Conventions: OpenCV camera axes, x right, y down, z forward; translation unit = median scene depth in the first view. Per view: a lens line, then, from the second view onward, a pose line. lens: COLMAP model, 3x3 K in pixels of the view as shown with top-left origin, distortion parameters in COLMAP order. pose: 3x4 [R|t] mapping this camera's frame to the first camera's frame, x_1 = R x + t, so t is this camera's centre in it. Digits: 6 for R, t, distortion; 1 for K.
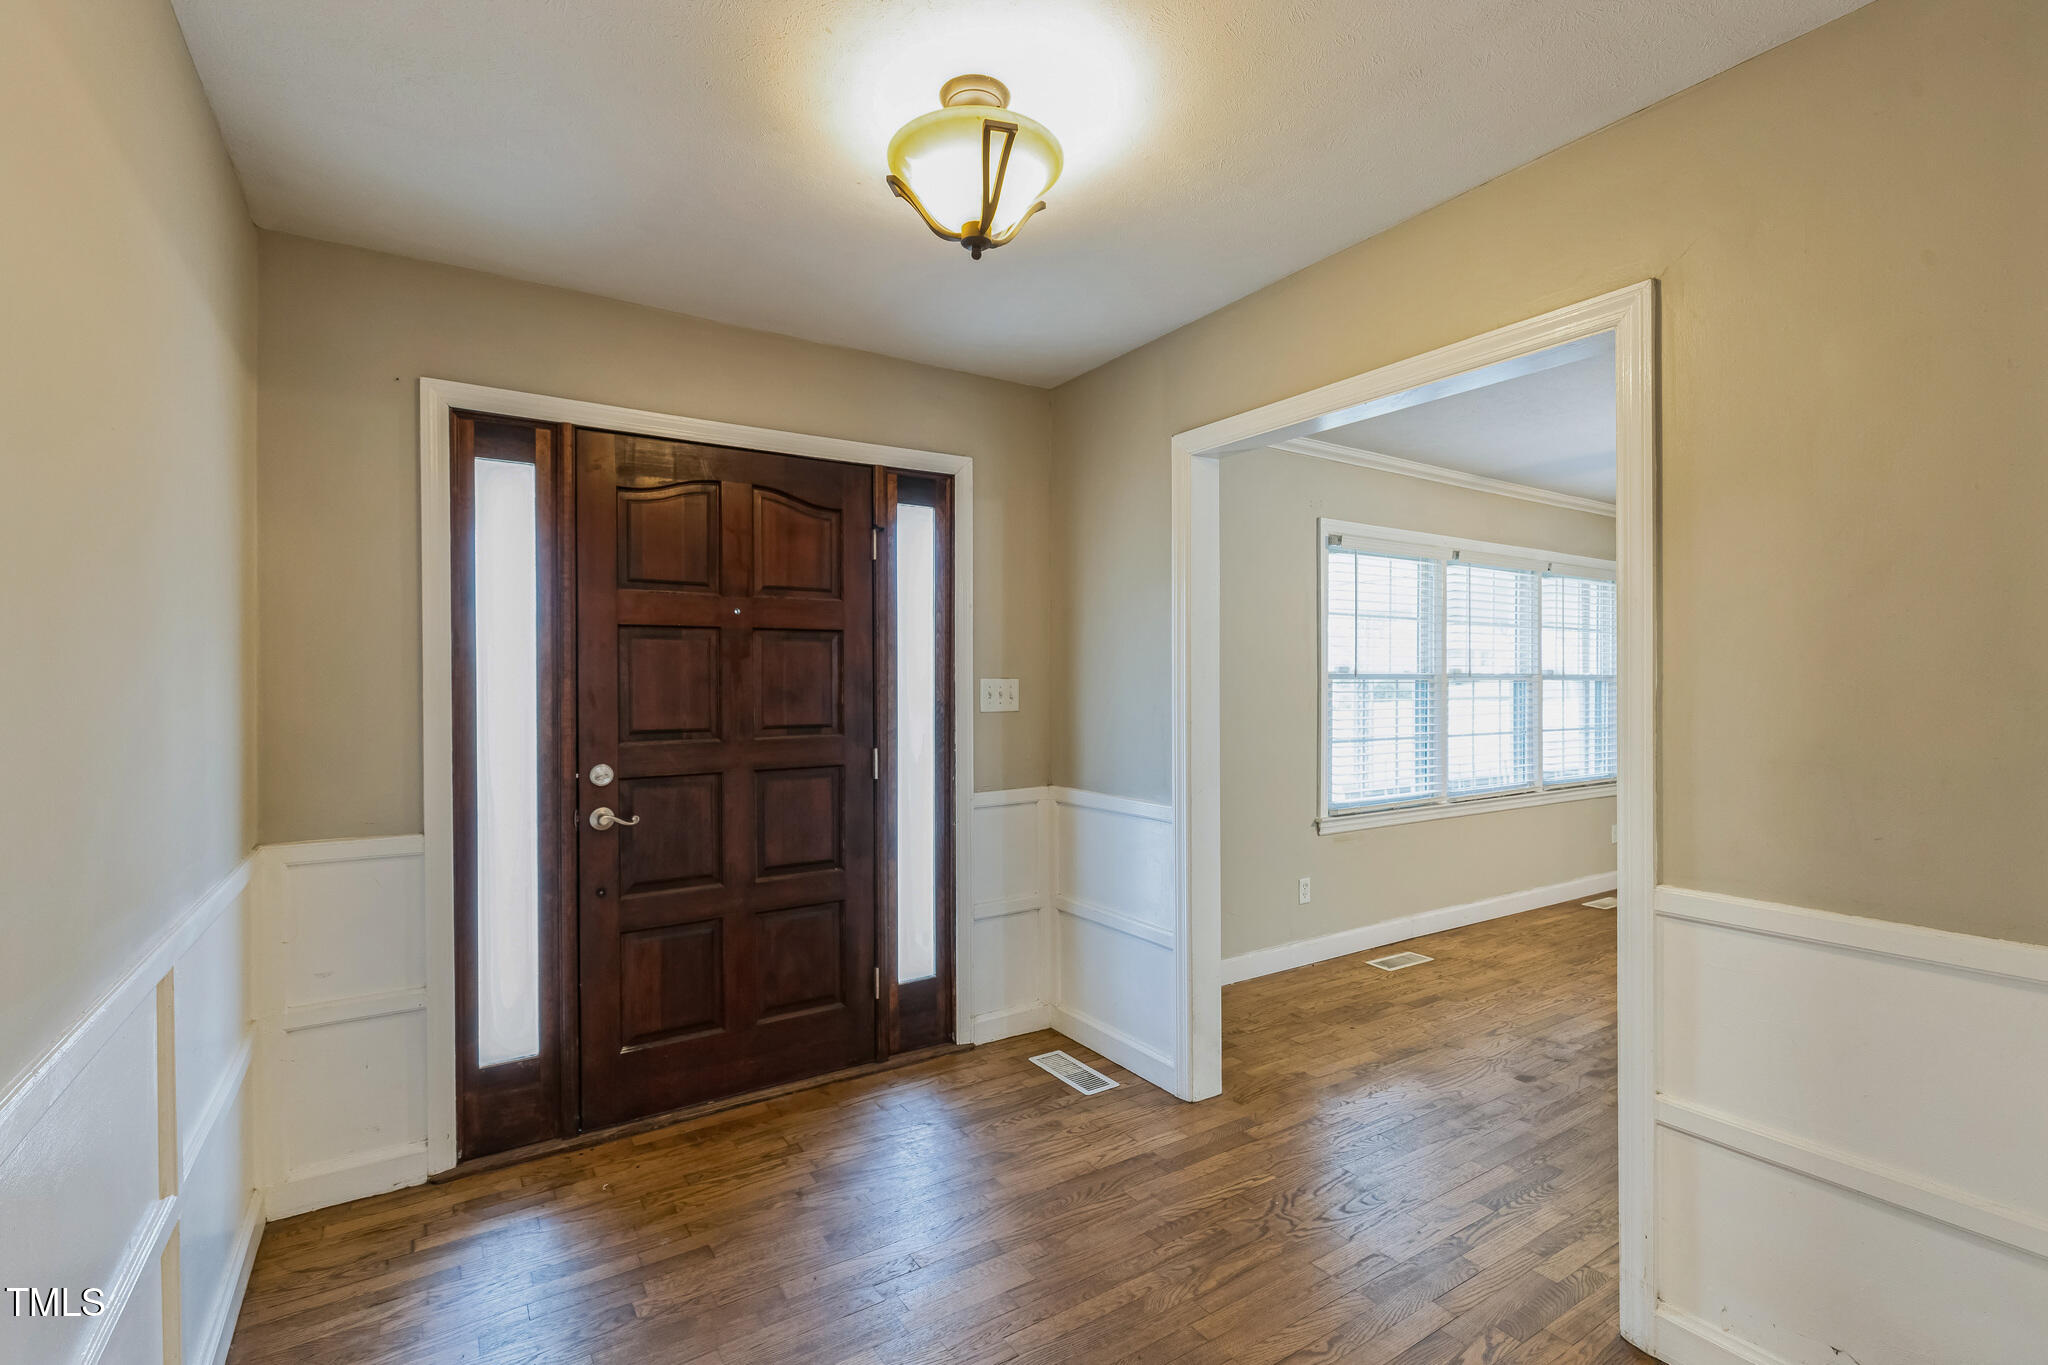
lens RADIAL K [[933.8, 0, 1022.7], [0, 933.8, 681.0], [0, 0, 1]] dist [0.000432, 0.000004]
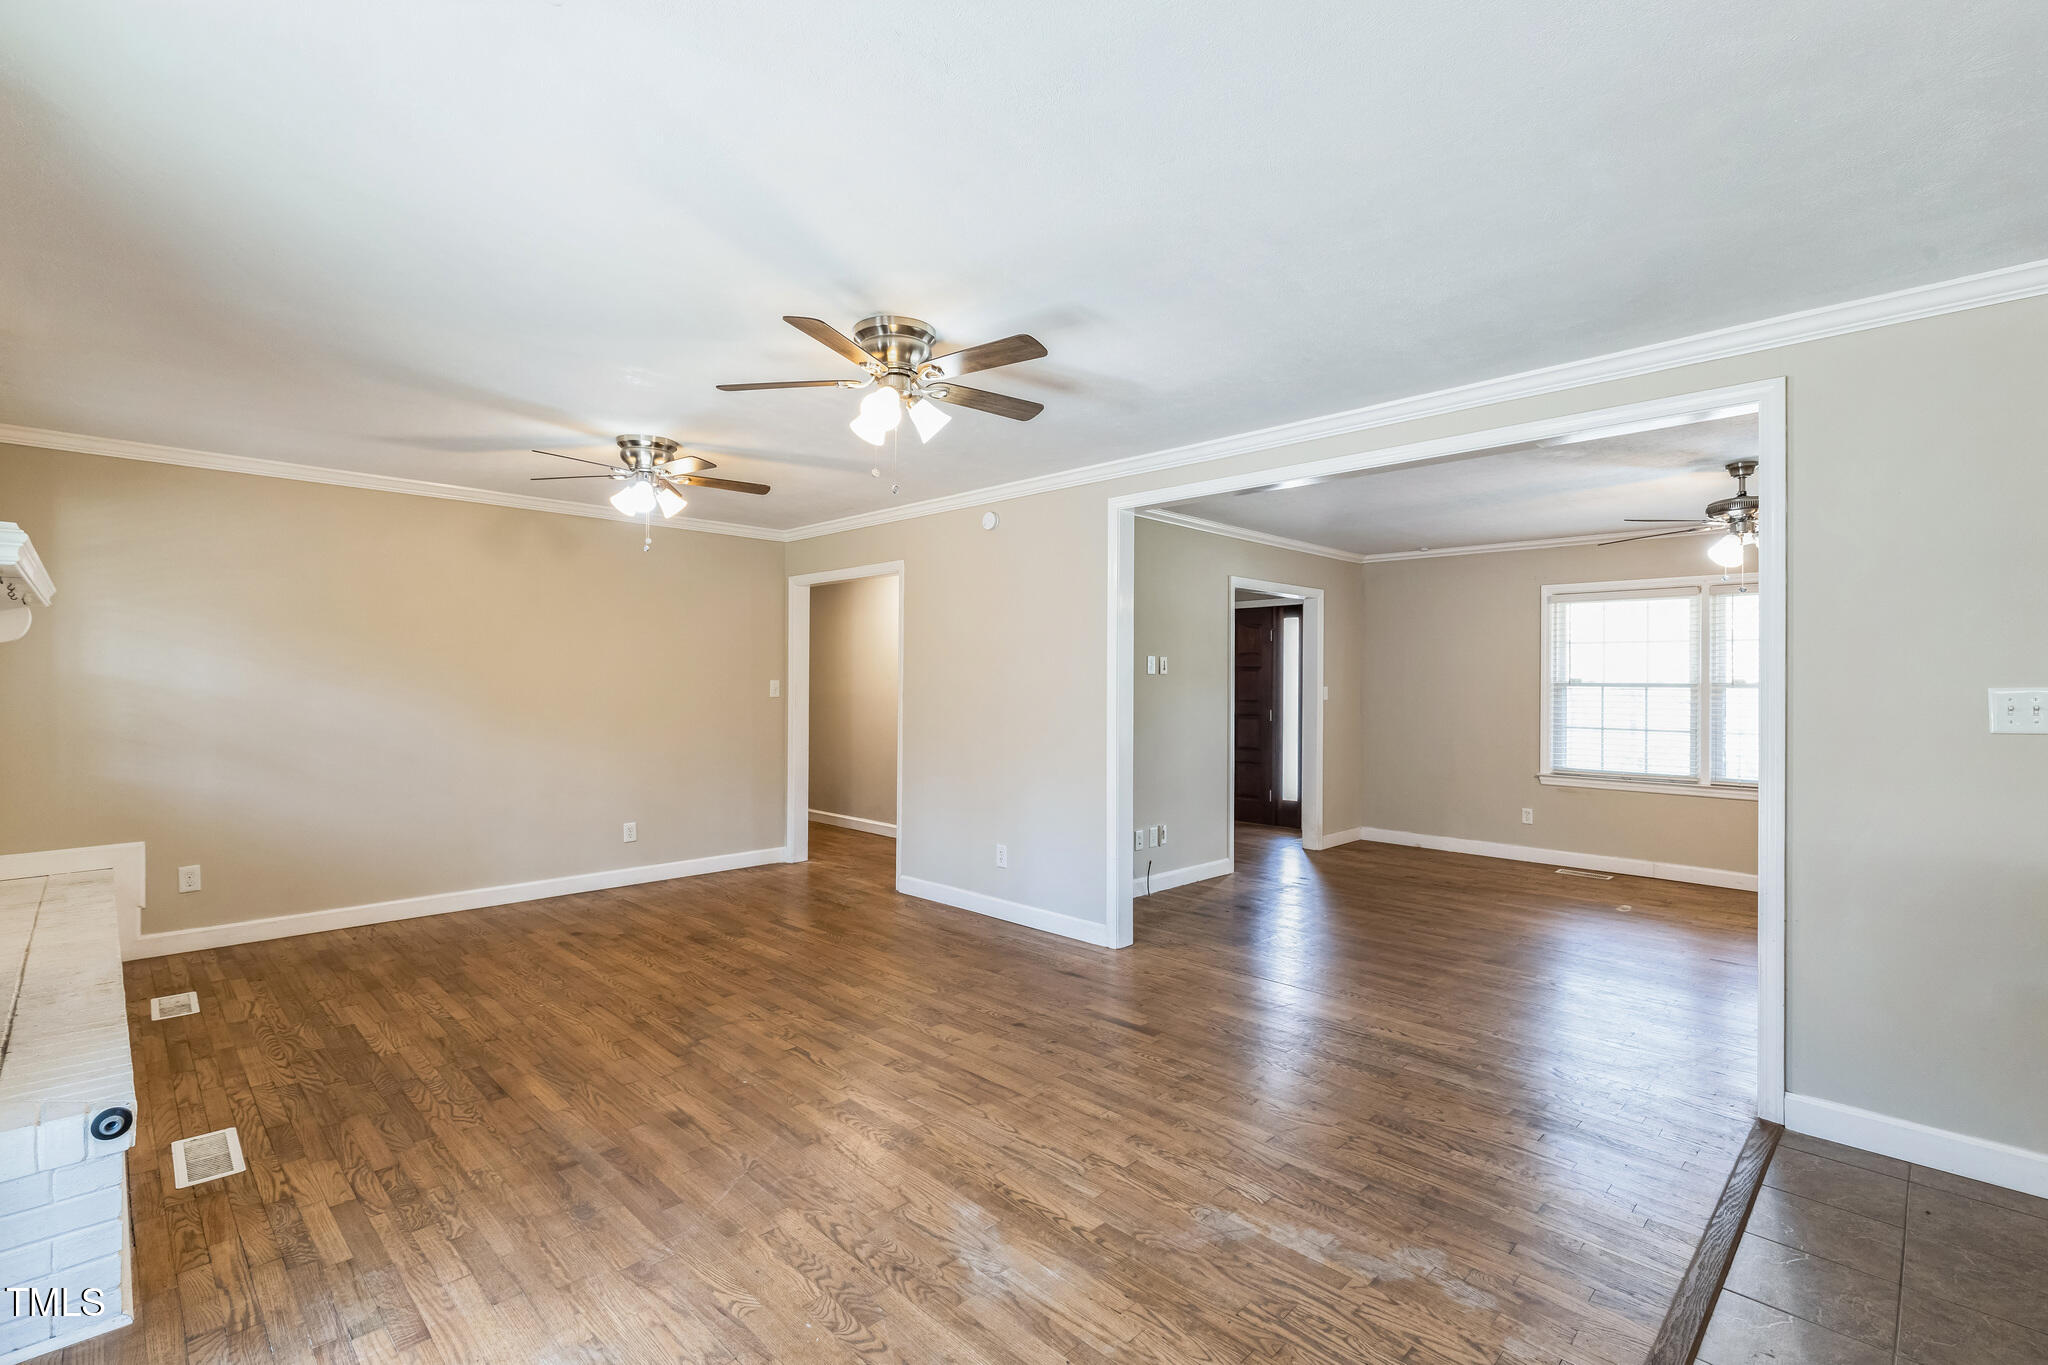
lens RADIAL K [[933.8, 0, 1022.0], [0, 933.8, 683.6], [0, 0, 1]] dist [0.000432, 0.000004]
pose [[0.210260, 0.002197, -0.977643, 1.703510], [-0.009135, 0.999958, 0.000282, 0.001407], [0.977603, 0.008871, 0.210271, -0.202246]]
